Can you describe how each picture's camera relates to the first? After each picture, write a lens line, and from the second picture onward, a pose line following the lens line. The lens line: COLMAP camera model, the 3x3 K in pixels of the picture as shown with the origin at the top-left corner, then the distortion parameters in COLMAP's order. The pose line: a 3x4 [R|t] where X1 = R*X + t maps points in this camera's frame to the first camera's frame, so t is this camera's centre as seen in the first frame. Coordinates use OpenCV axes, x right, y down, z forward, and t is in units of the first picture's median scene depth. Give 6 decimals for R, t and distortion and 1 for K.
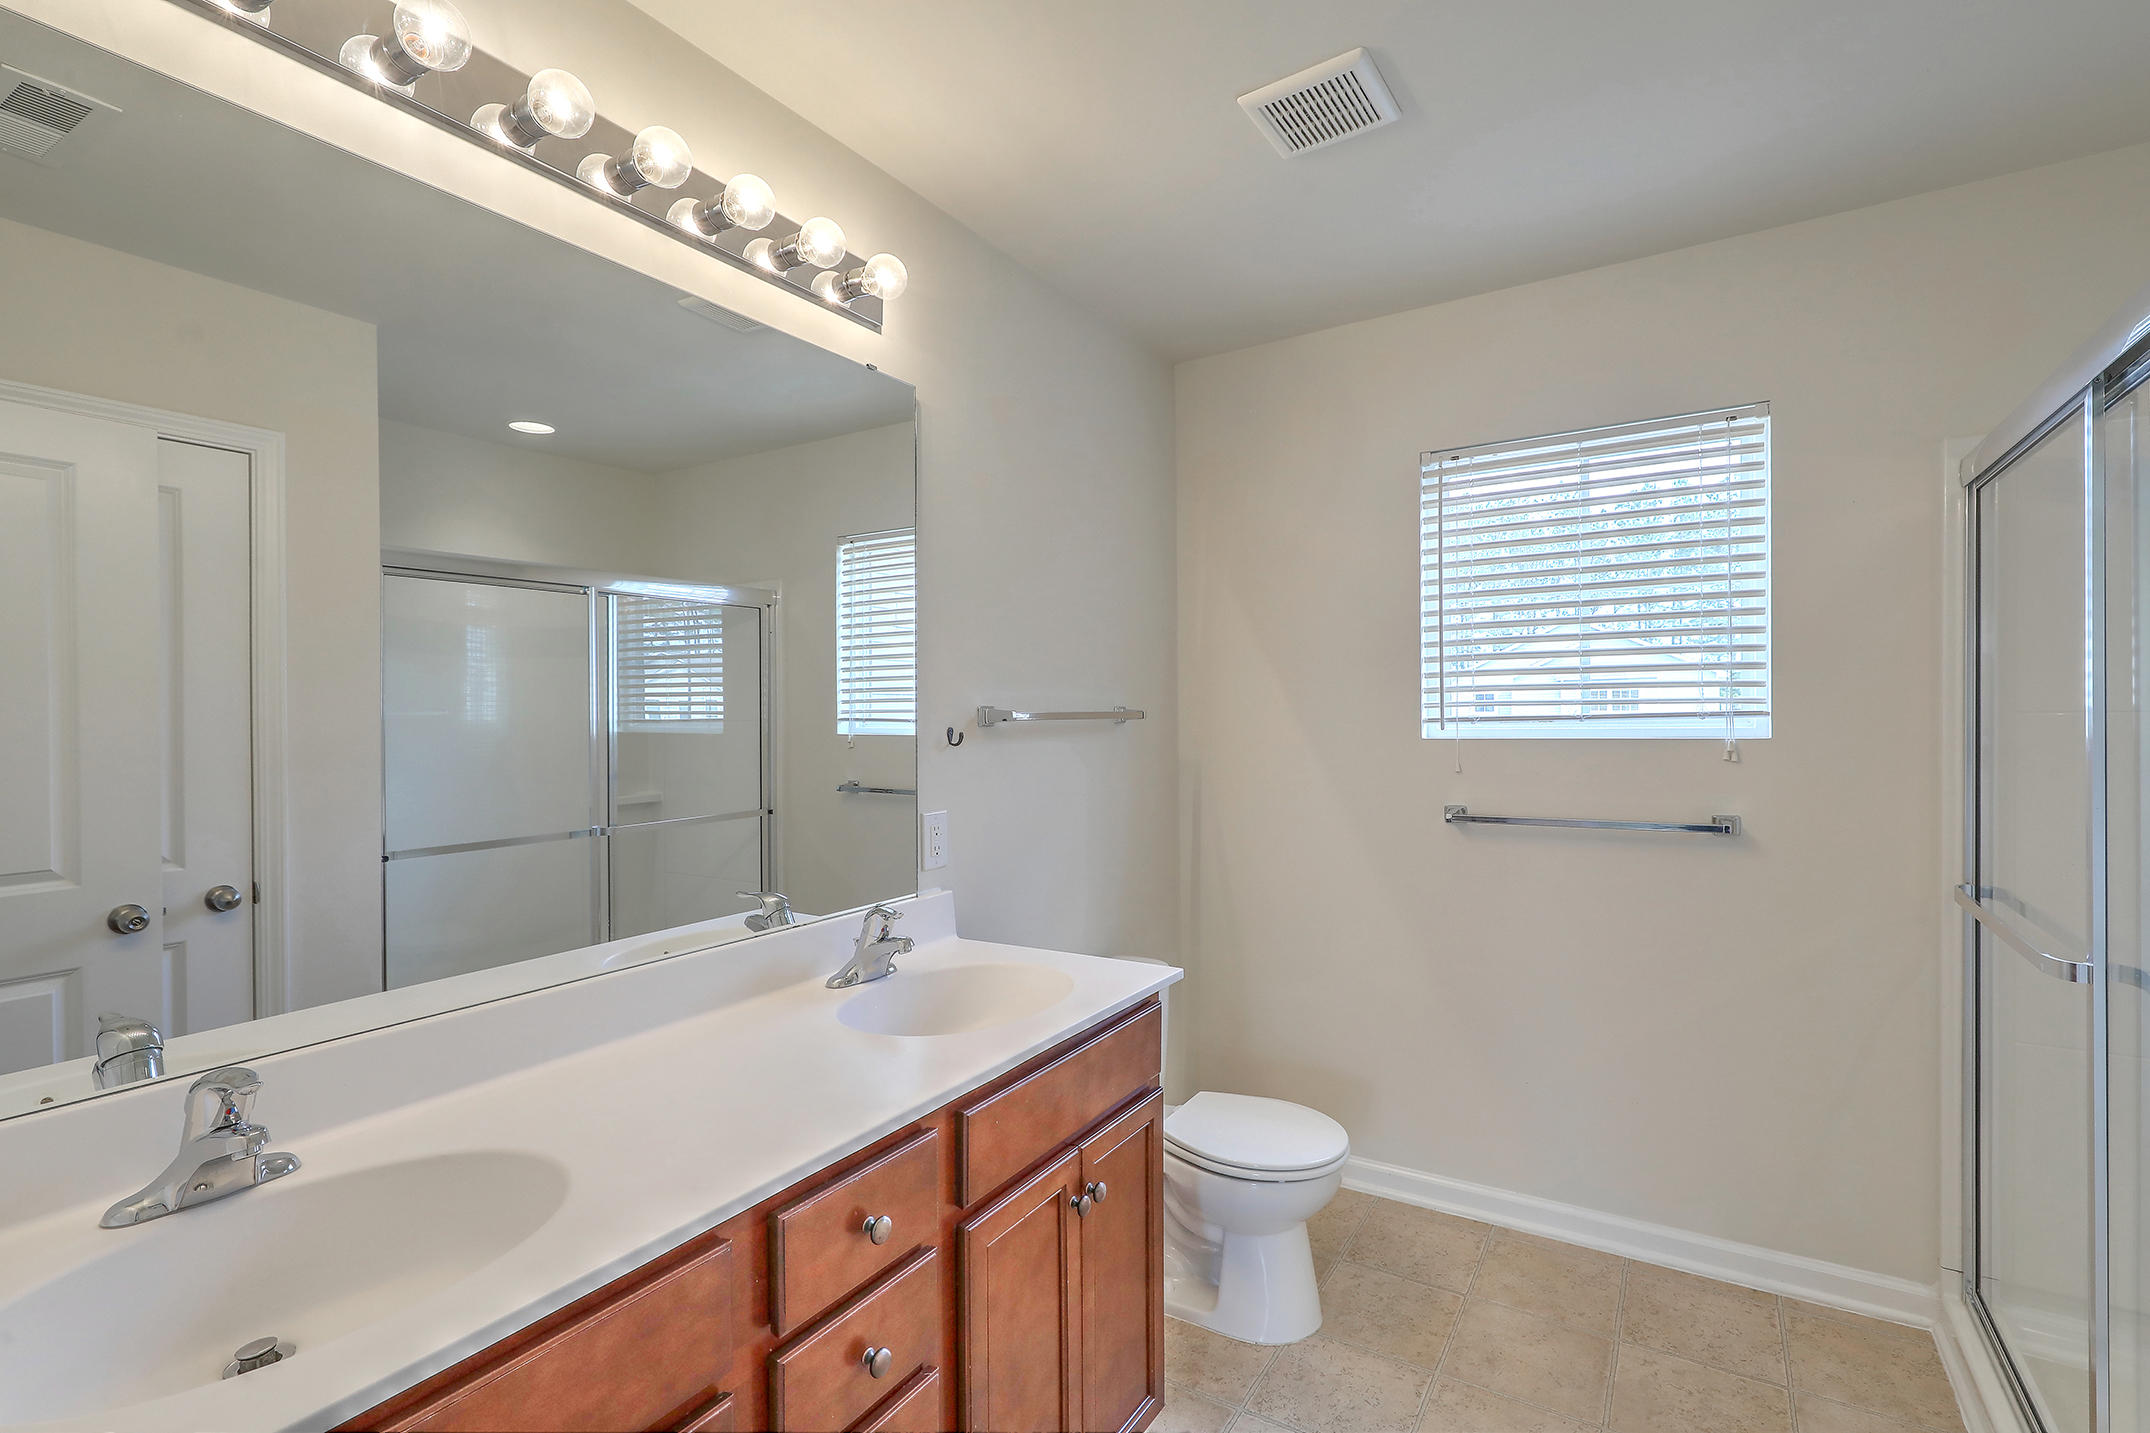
lens RADIAL K [[983.3, 0, 1083.7], [0, 983.3, 723.0], [0, 0, 1]] dist [0.006666, -0.001056]
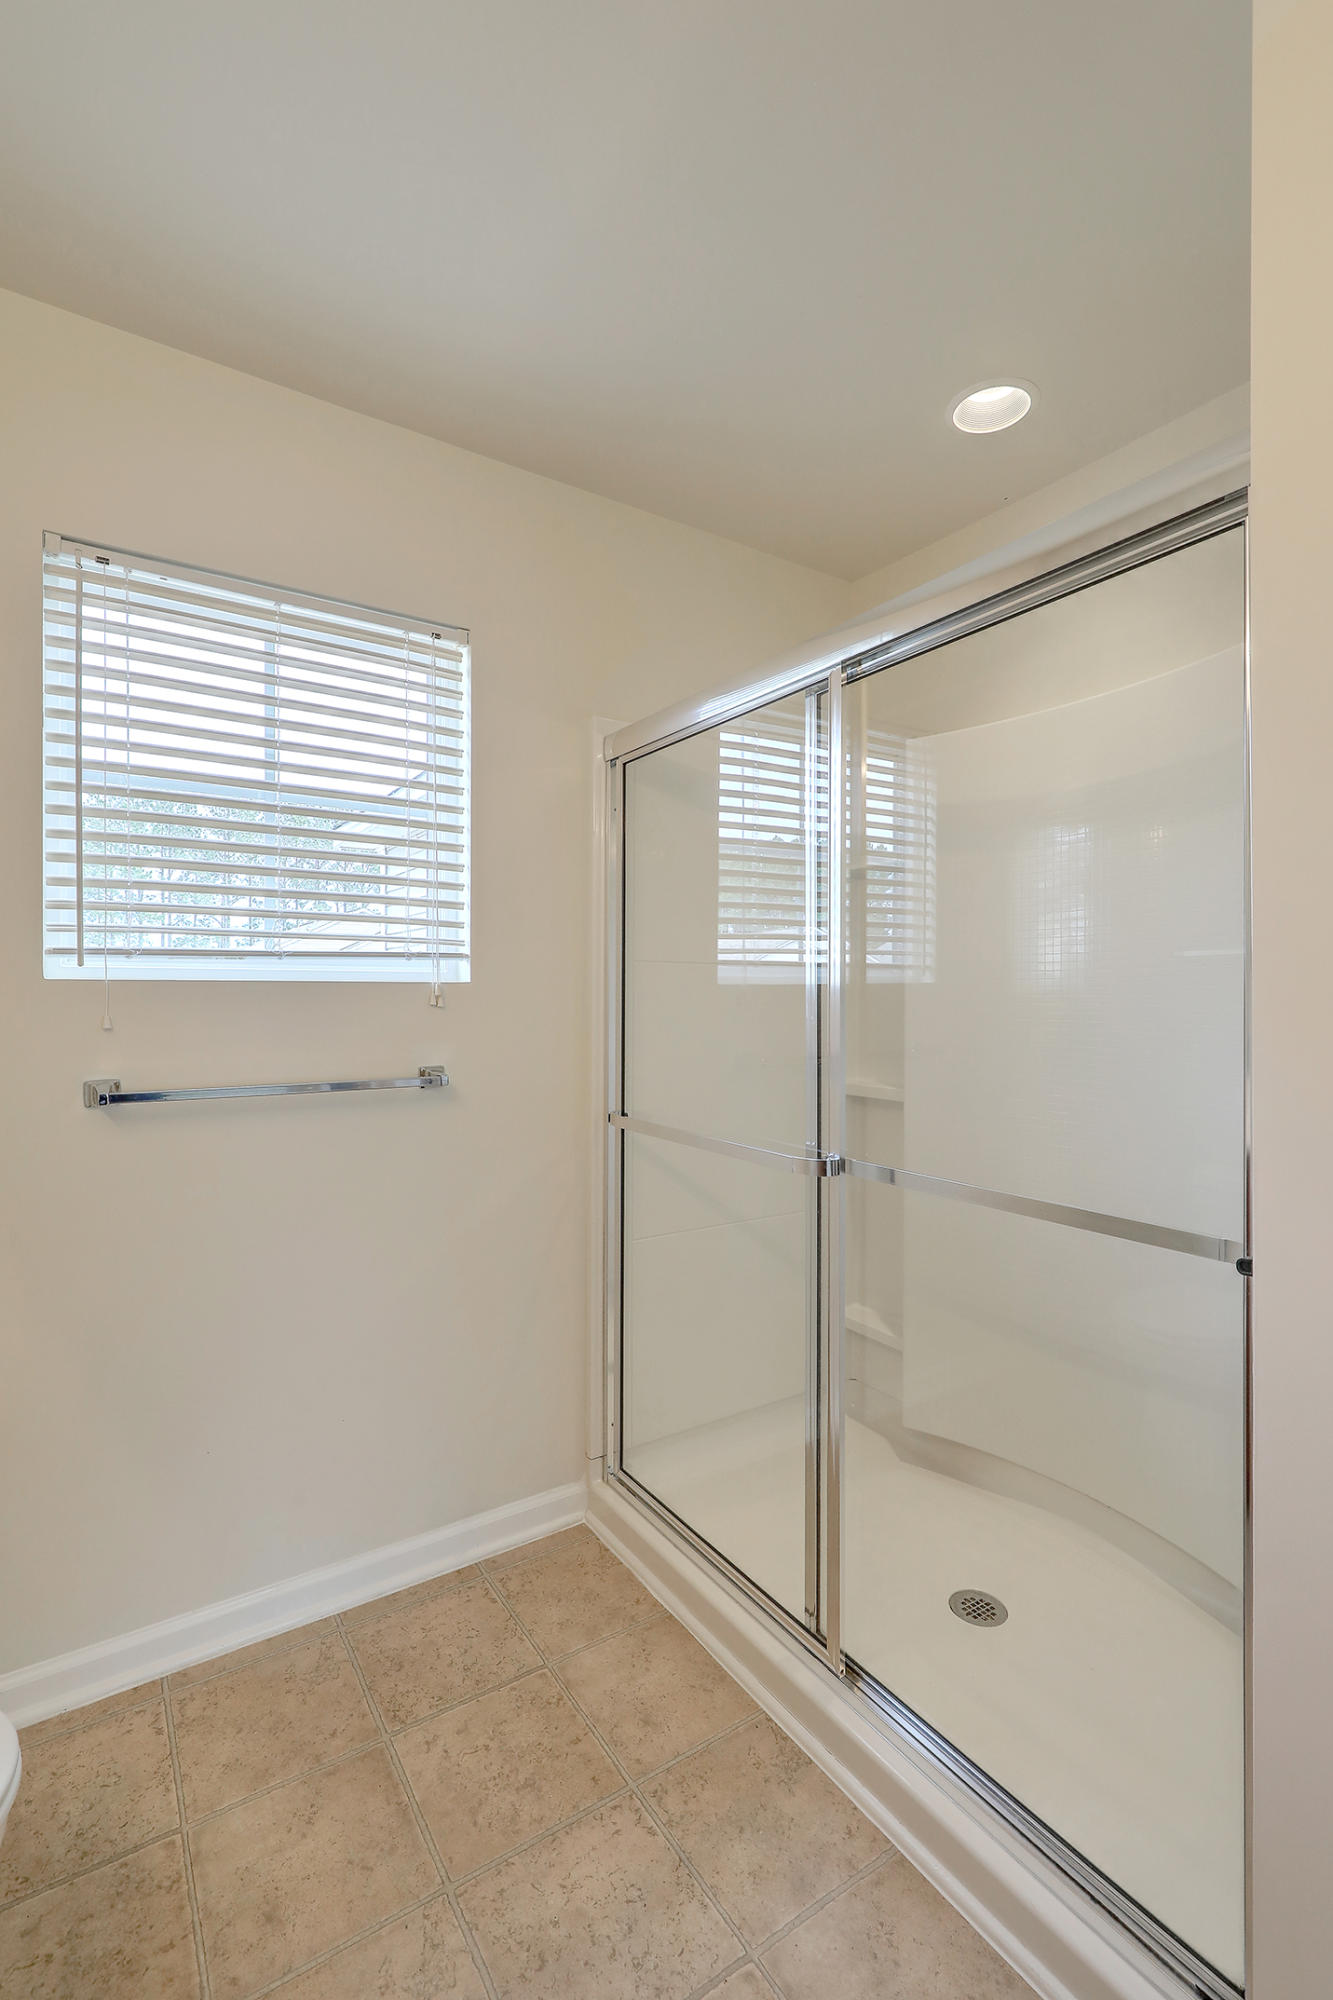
lens RADIAL K [[914.7, 0, 655.5], [0, 914.7, 999.5], [0, 0, 1]] dist [0.006666, -0.001056]
pose [[0.418498, 0.006421, 0.908195, -0.035112], [-0.002094, 0.999979, -0.006105, 0.036689], [-0.908215, 0.000653, 0.418503, 0.454899]]
